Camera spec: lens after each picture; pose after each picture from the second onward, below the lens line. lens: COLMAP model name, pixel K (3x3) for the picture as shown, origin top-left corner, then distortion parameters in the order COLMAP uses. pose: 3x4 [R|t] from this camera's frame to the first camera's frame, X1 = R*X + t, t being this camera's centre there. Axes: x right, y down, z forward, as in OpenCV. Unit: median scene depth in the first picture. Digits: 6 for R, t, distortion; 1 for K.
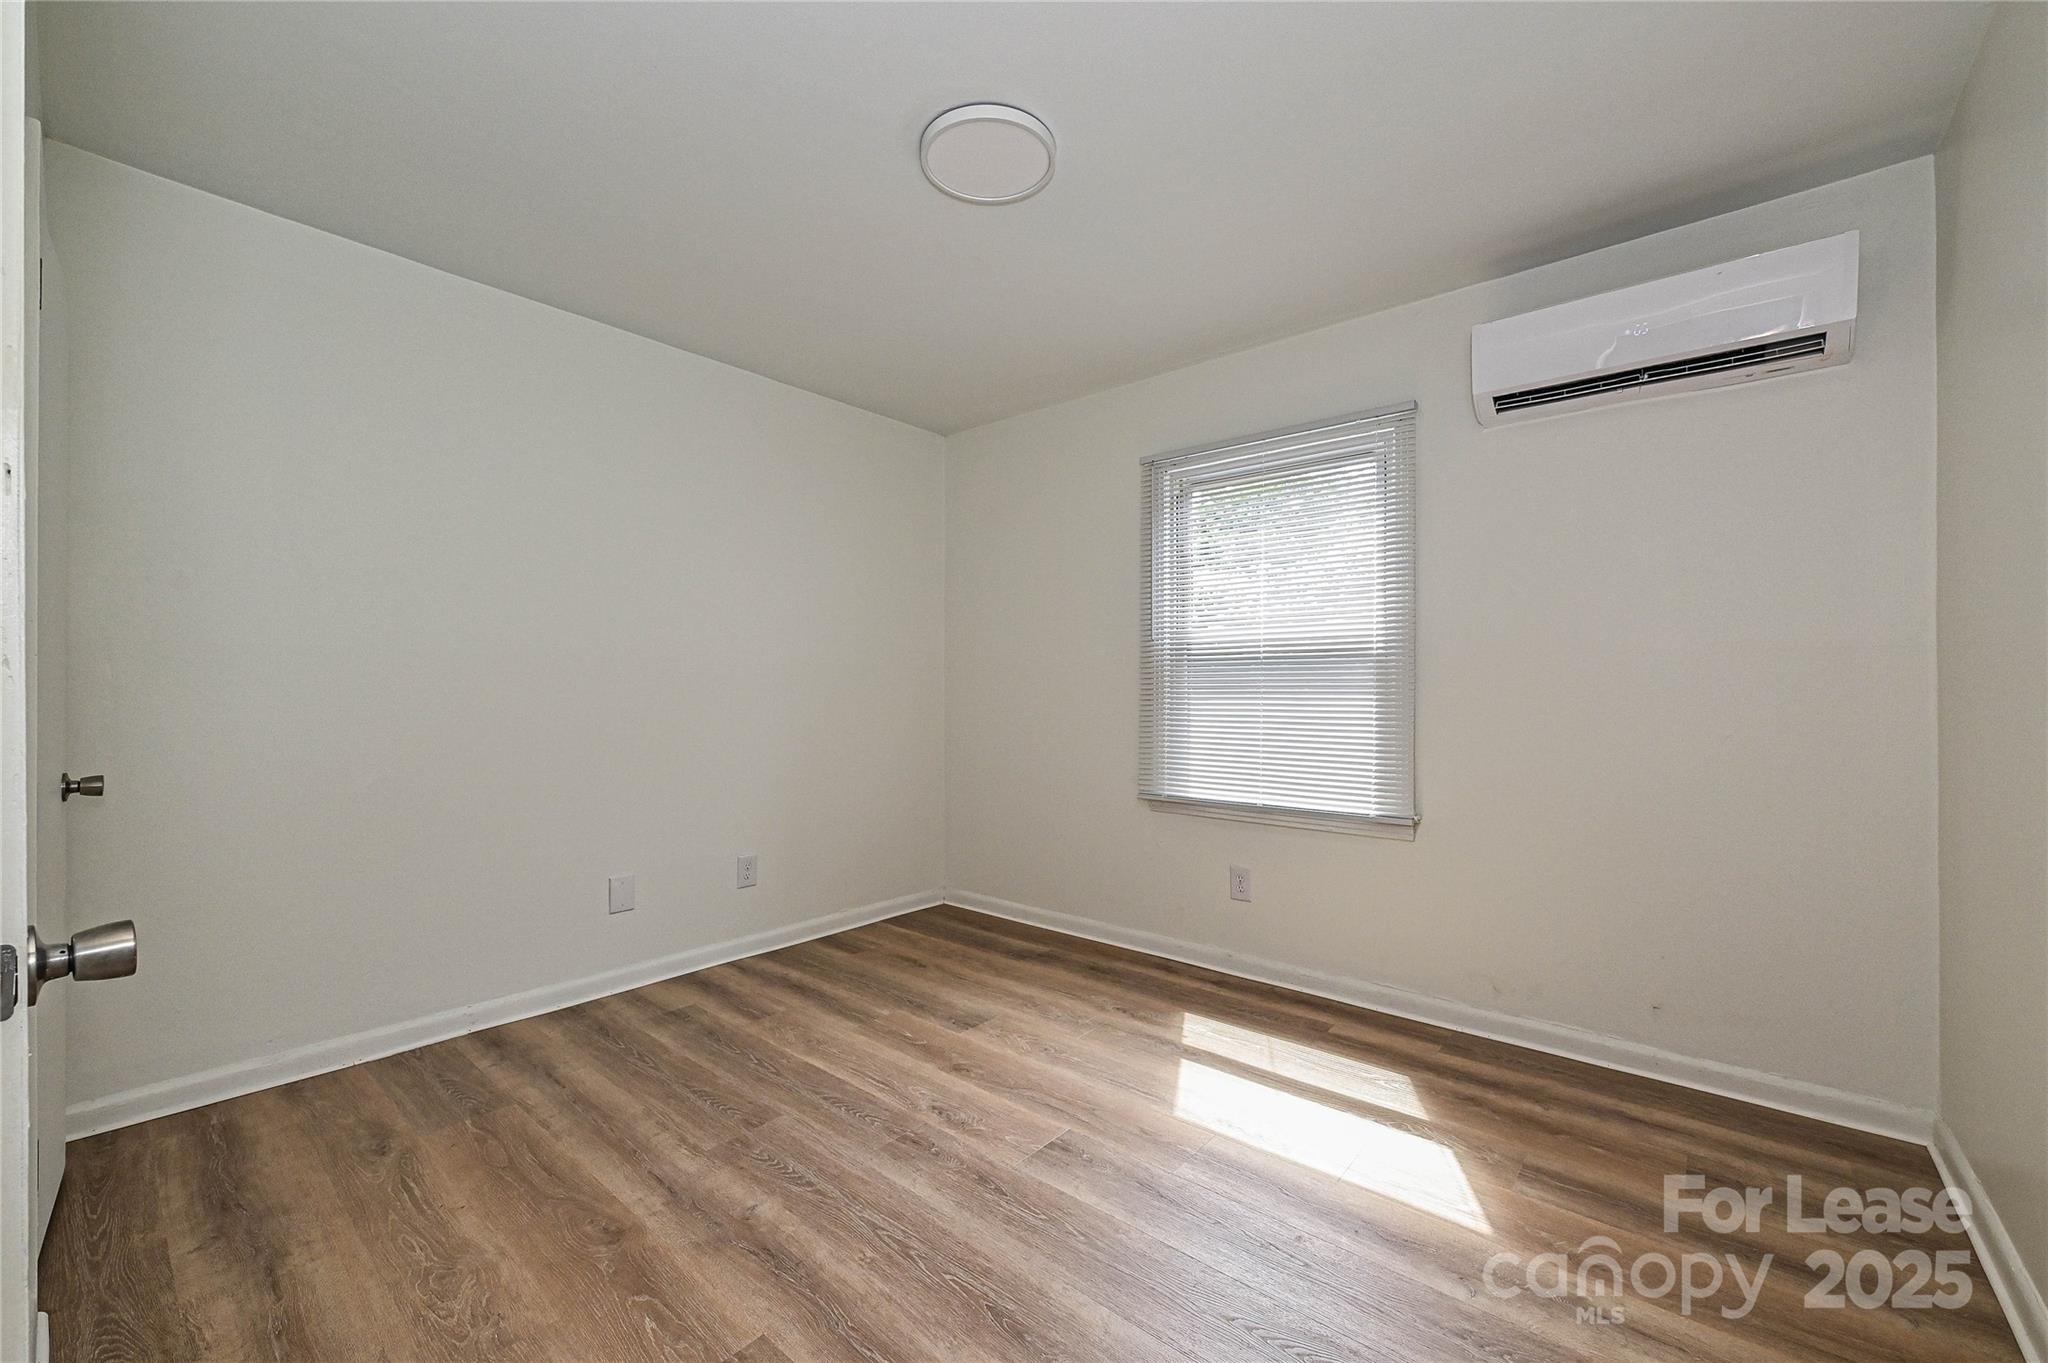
lens RADIAL K [[816.0, 0, 1010.8], [0, 816.0, 684.4], [0, 0, 1]] dist [0.002434, 0.000414]
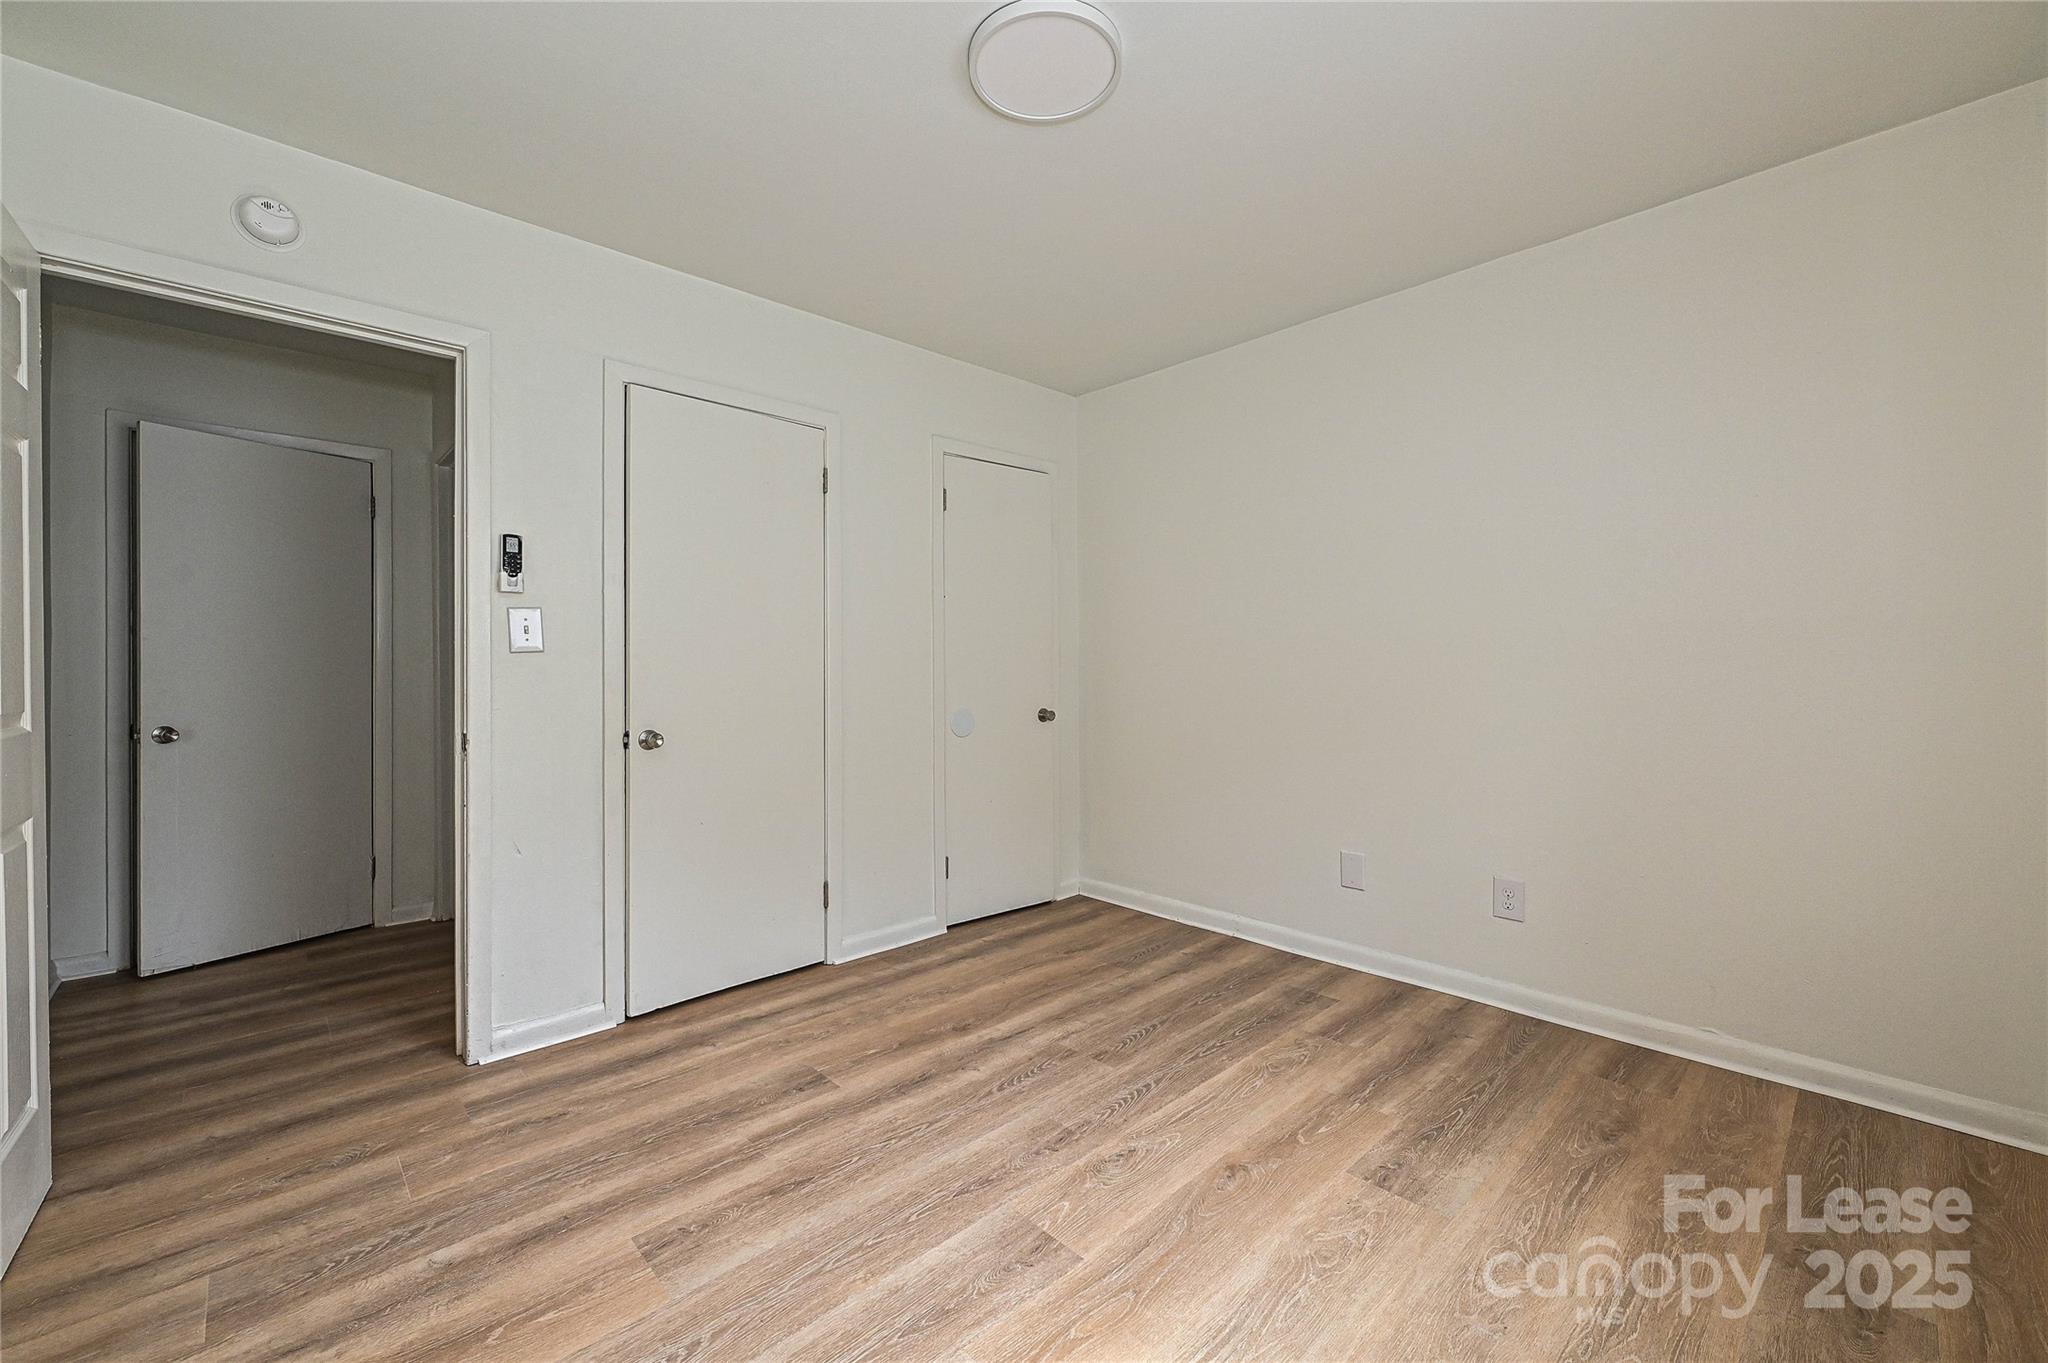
lens RADIAL K [[816.0, 0, 1022.1], [0, 816.0, 671.6], [0, 0, 1]] dist [0.002434, 0.000414]
pose [[-0.095582, 0.003098, -0.995417, 0.671311], [0.011739, 0.999929, 0.001985, 0.007870], [0.995352, -0.011495, -0.095611, 0.843361]]
